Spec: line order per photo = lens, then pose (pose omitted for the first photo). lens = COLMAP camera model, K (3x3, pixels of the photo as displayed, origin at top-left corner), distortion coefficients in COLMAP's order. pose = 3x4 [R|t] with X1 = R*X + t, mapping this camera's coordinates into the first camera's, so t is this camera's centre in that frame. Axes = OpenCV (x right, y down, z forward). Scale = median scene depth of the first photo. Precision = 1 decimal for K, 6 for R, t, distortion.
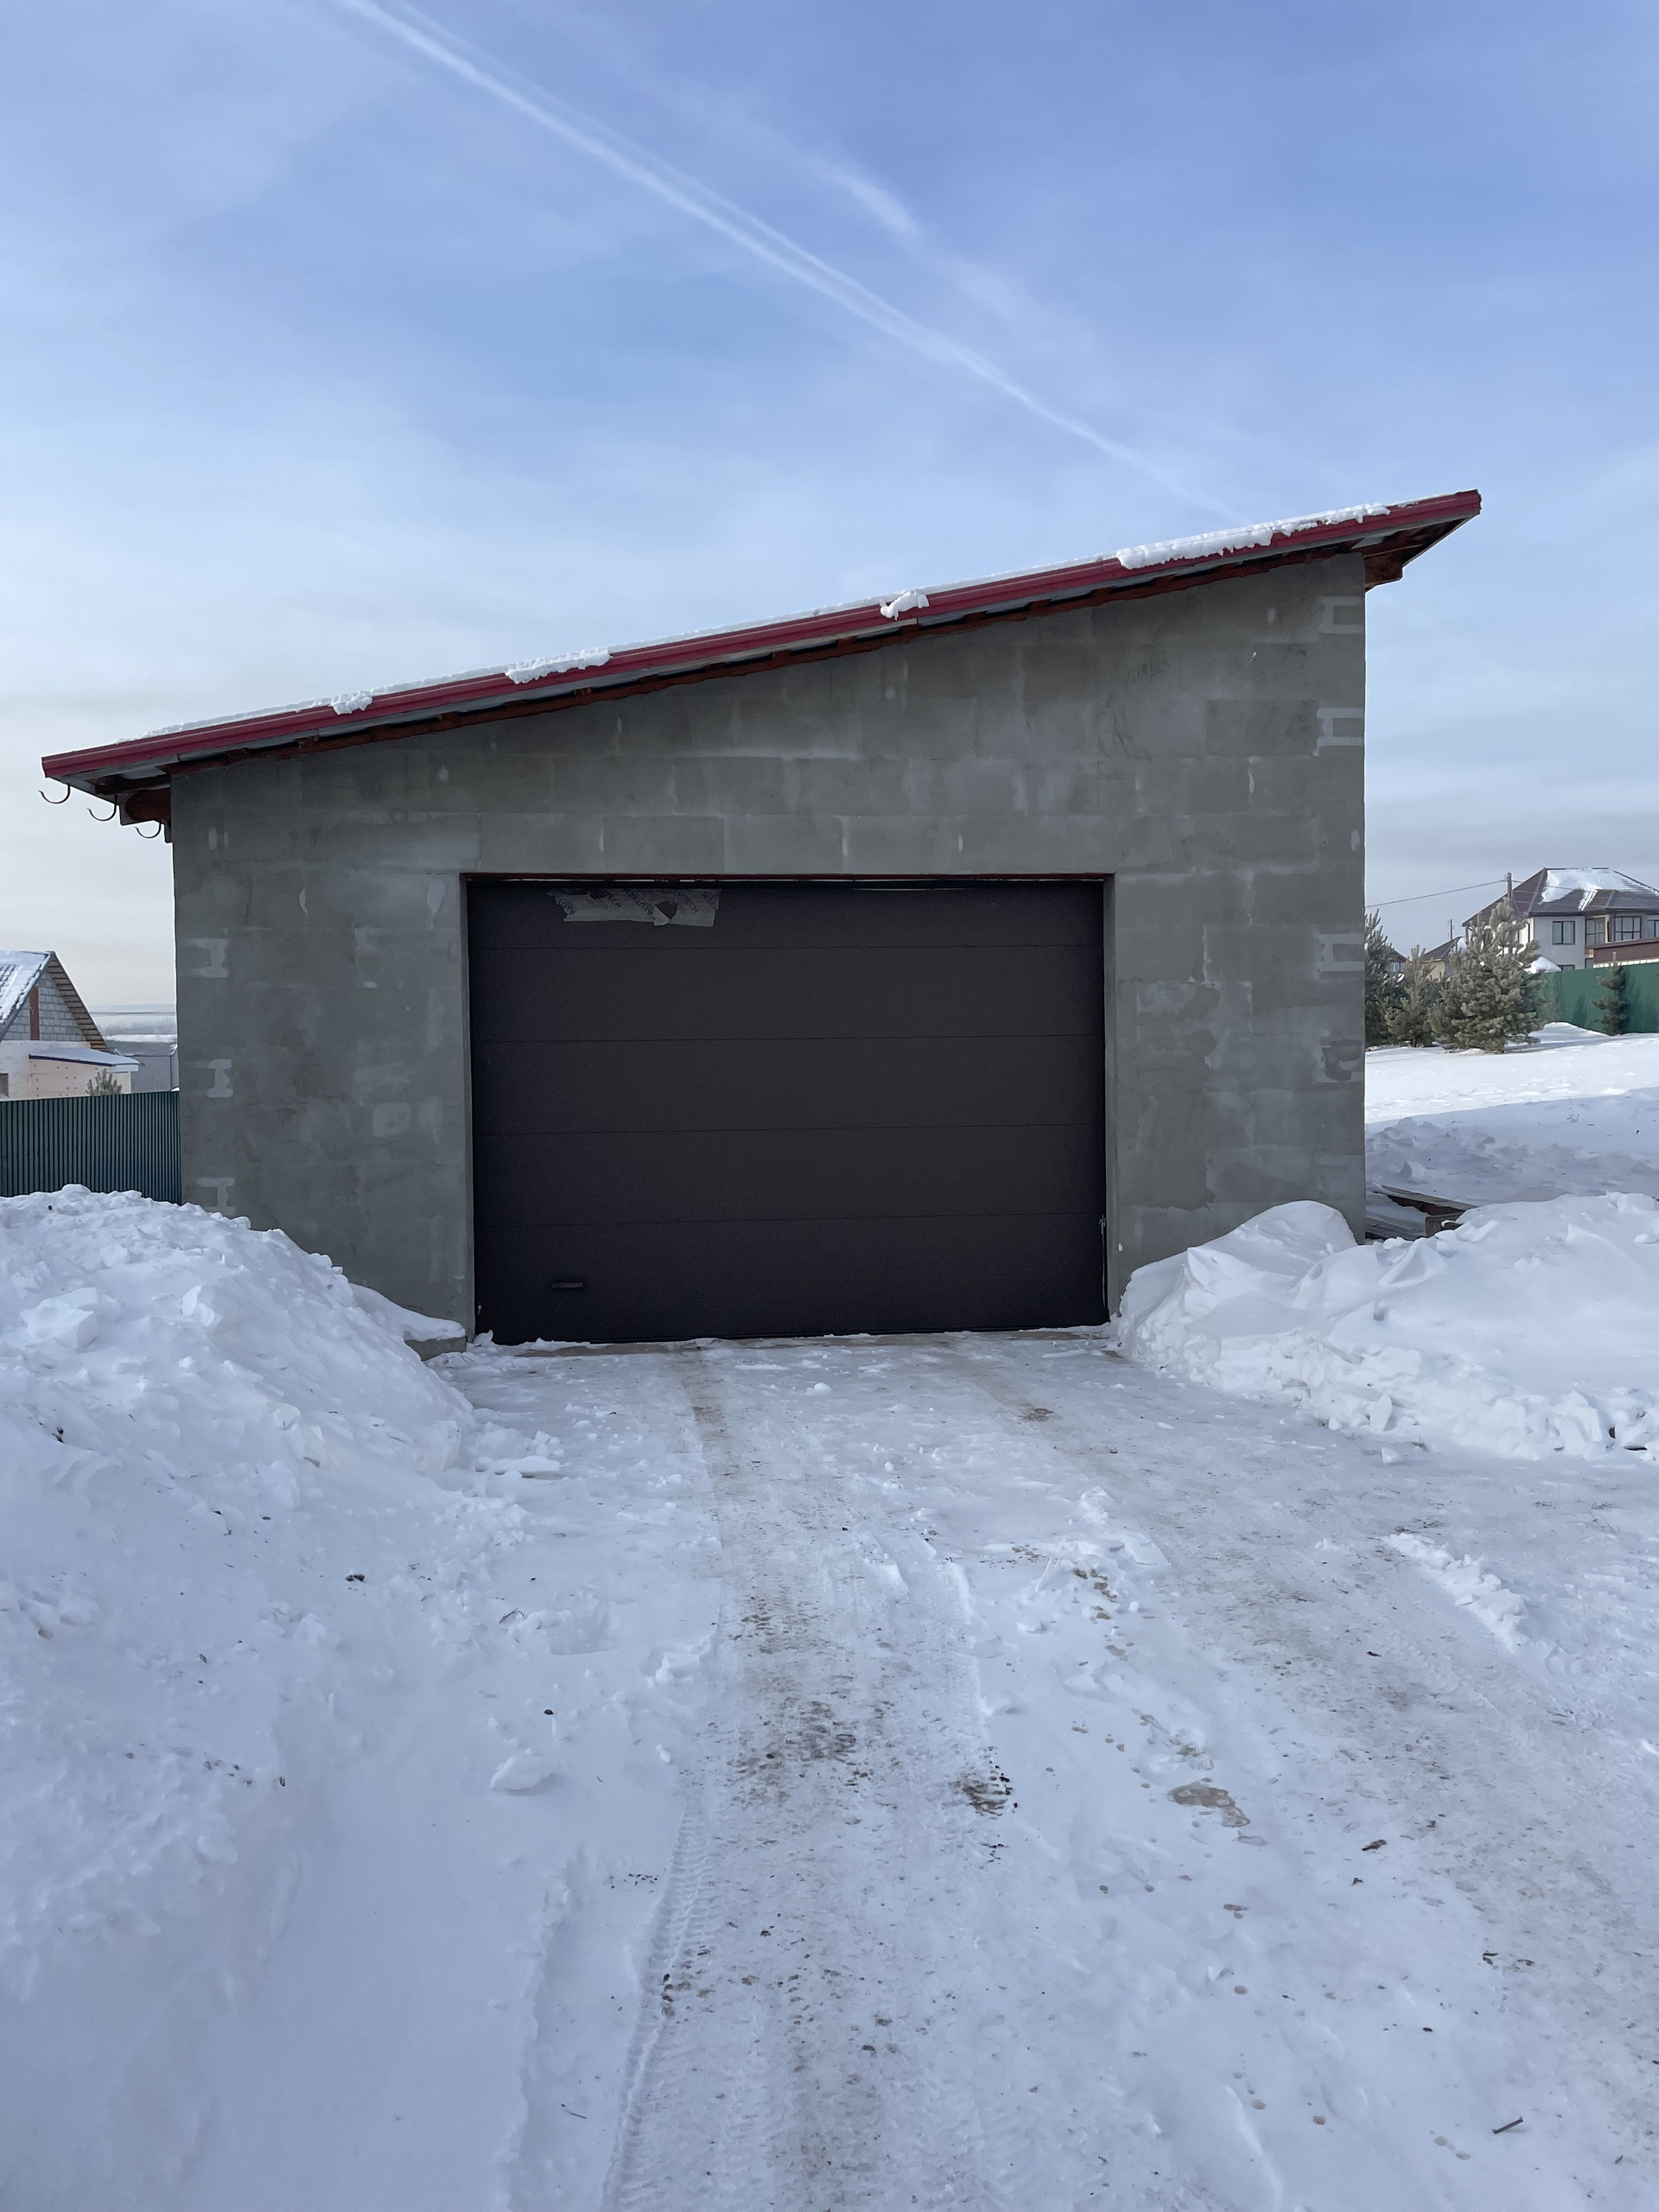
lens RADIAL K [[1675.6, 0, 829.5], [0, 1675.6, 1106.0], [0, 0, 1]] dist [0.028462, -0.007768]
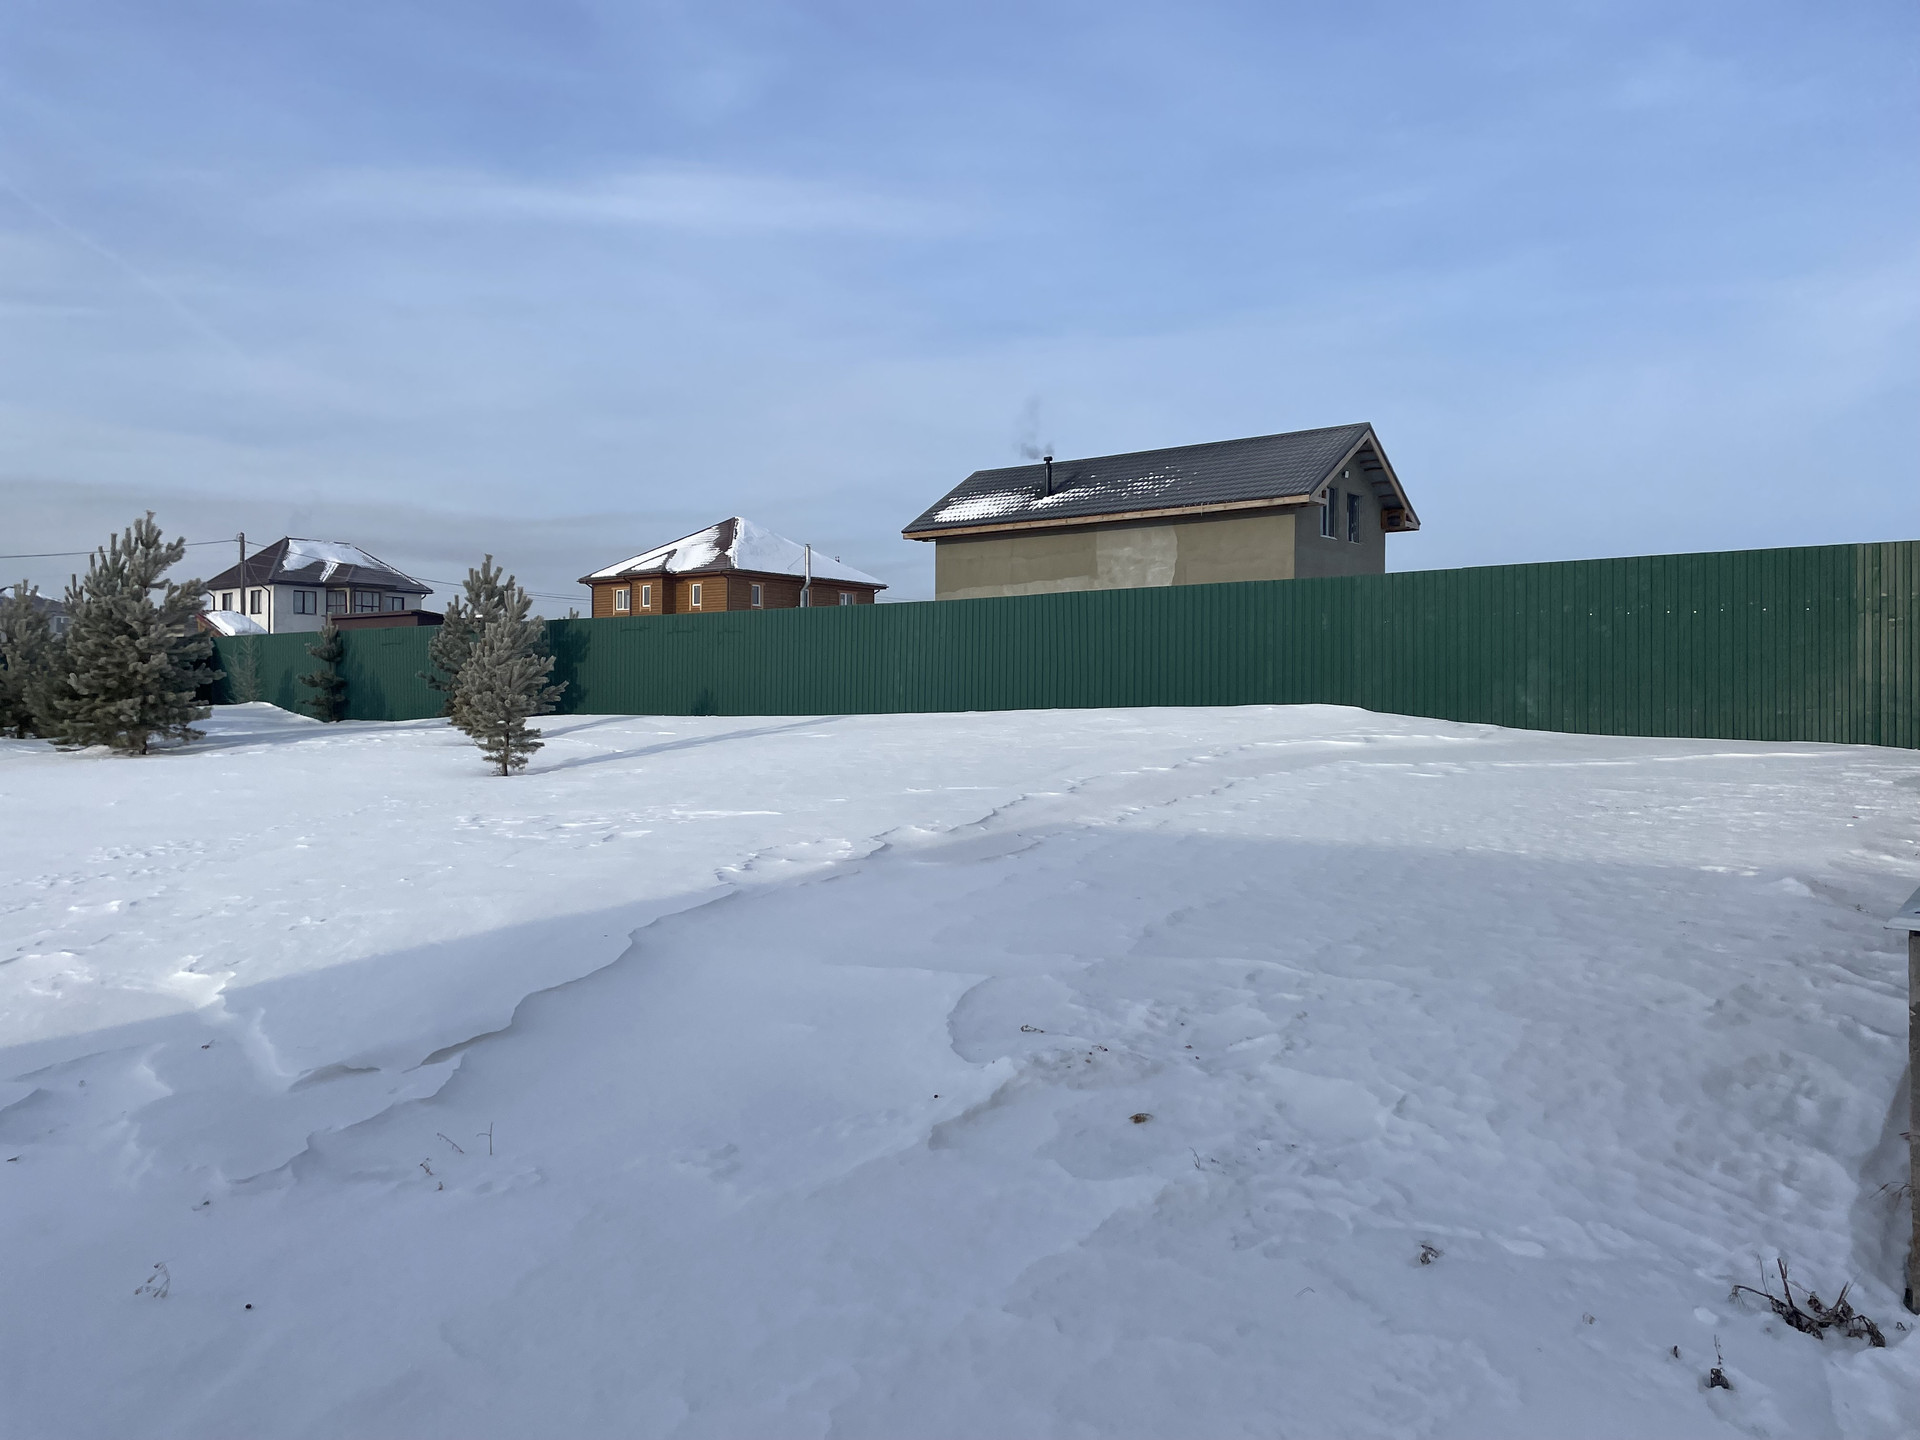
lens RADIAL K [[1454.4, 0, 960.0], [0, 1454.4, 720.0], [0, 0, 1]] dist [0.028462, -0.007768]
pose [[0.680527, 0.011028, 0.732640, 0.177800], [0.009401, 0.999673, -0.023780, -0.024558], [-0.732663, 0.023071, 0.680200, 0.346405]]
